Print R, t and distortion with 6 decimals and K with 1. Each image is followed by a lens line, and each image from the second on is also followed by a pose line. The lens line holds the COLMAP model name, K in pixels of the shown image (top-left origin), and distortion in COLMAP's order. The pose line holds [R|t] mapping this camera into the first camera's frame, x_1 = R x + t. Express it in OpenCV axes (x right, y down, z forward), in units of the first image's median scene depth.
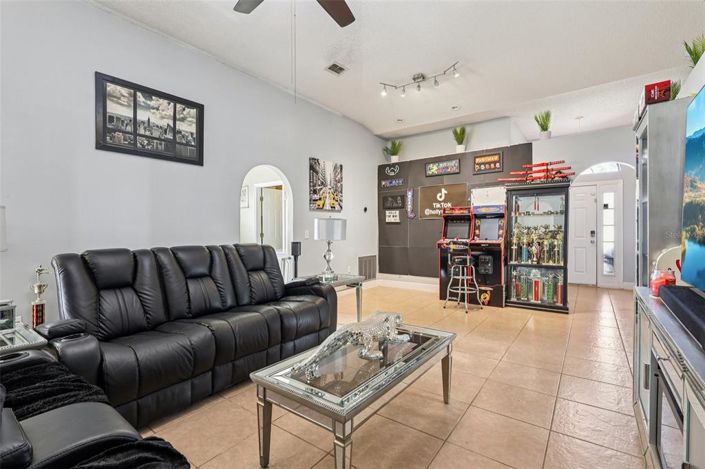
lens RADIAL K [[322.1, 0, 352.5], [0, 322.1, 234.5], [0, 0, 1]] dist [-0.000825, -0.000093]
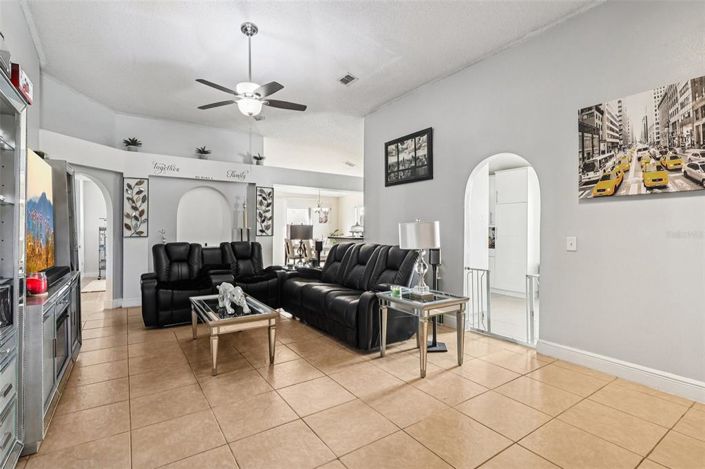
lens RADIAL K [[331.9, 0, 352.5], [0, 331.9, 234.5], [0, 0, 1]] dist [-0.000144, 0.000203]
pose [[-0.319397, 0.012880, -0.947533, 0.809273], [-0.018251, 0.999639, 0.019741, -0.030289], [0.947445, 0.023598, -0.319046, 1.160995]]
